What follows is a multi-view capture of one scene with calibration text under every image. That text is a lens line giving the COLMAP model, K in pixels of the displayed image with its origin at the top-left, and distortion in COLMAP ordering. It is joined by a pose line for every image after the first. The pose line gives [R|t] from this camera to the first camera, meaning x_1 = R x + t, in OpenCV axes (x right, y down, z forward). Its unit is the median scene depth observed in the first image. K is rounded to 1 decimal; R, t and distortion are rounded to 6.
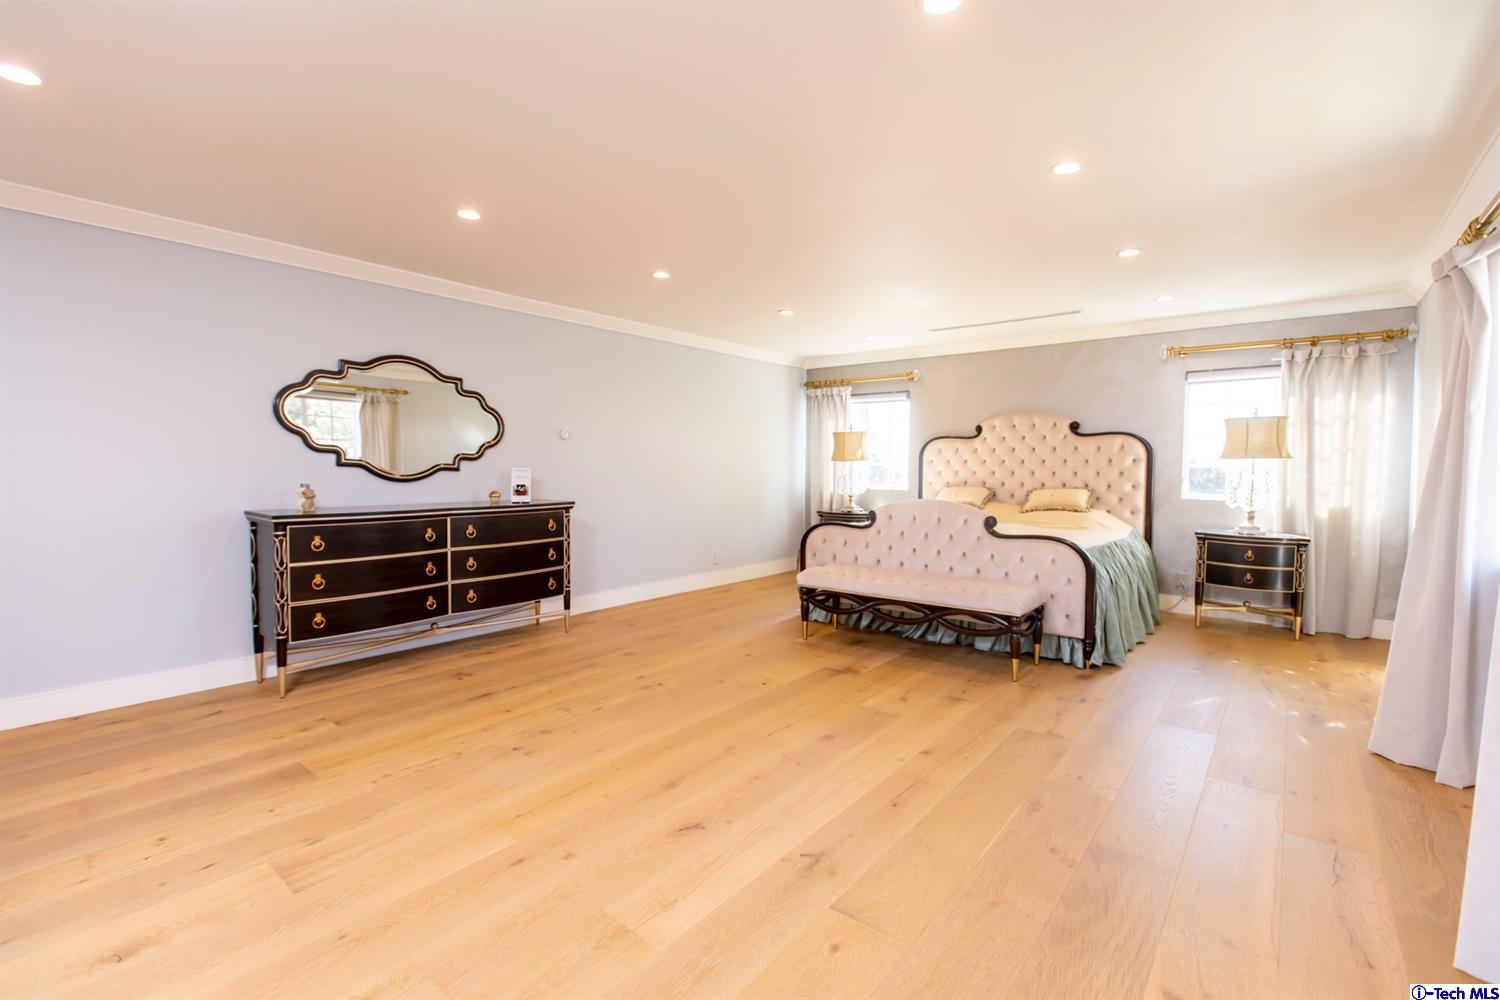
lens RADIAL K [[681.2, 0, 750.0], [0, 681.2, 500.0], [0, 0, 1]] dist [0.011428, -0.000212]
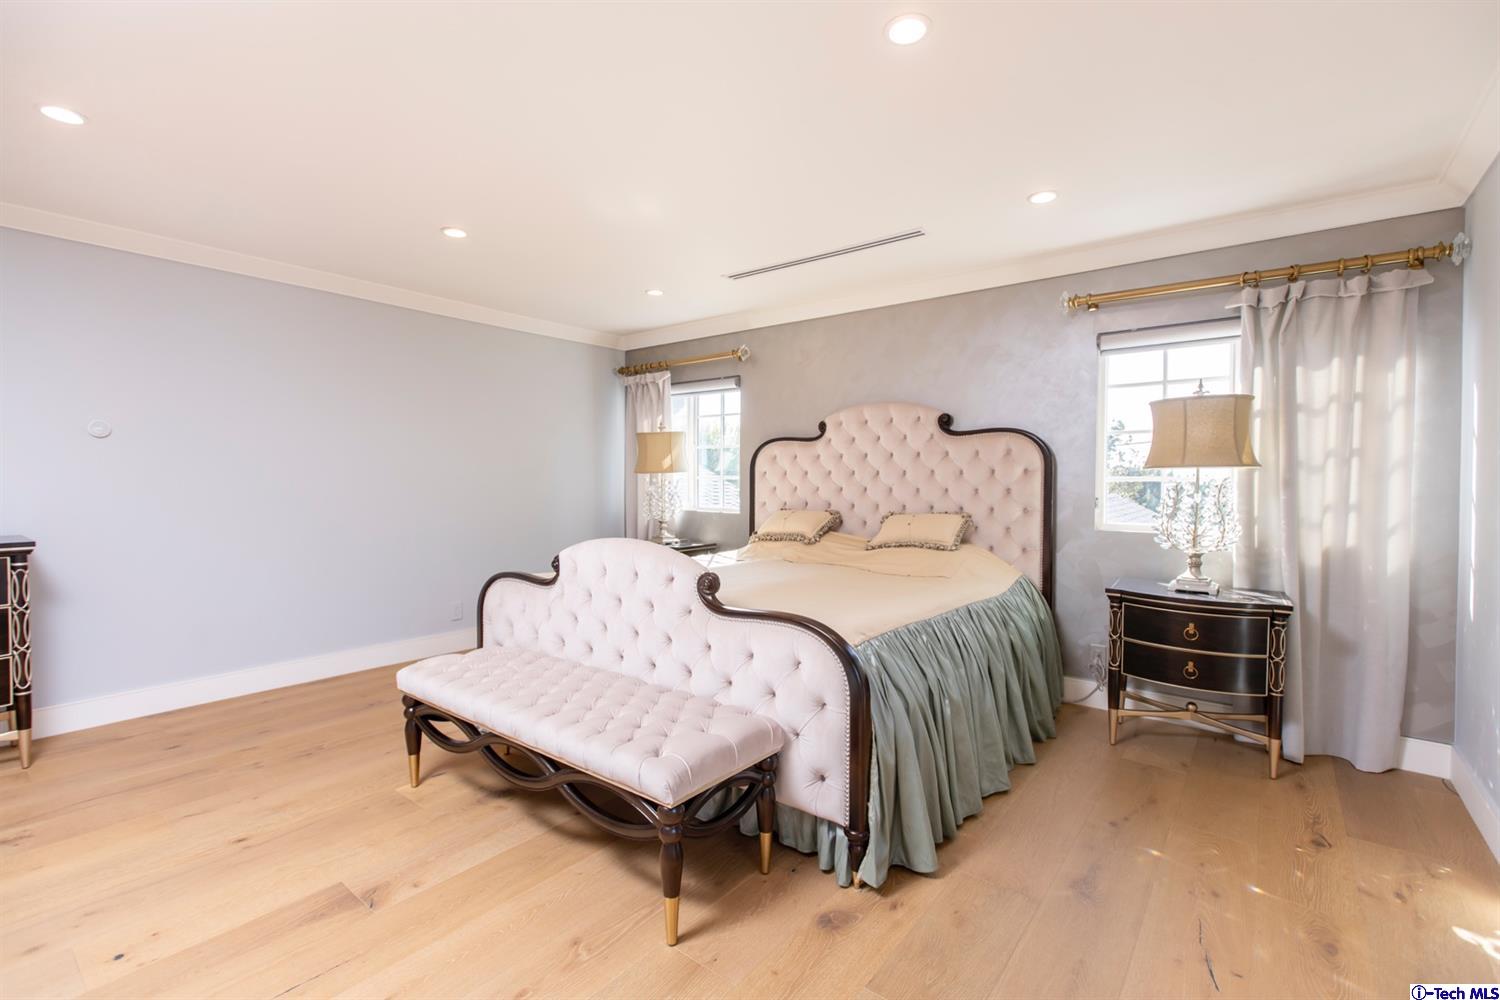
lens RADIAL K [[669.6, 0, 750.0], [0, 669.6, 500.0], [0, 0, 1]] dist [0.002427, 0.000253]
pose [[0.999978, -0.001281, 0.006459, 0.333466], [0.001412, 0.999790, -0.020425, -0.019899], [-0.006431, 0.020434, 0.999771, 0.409284]]
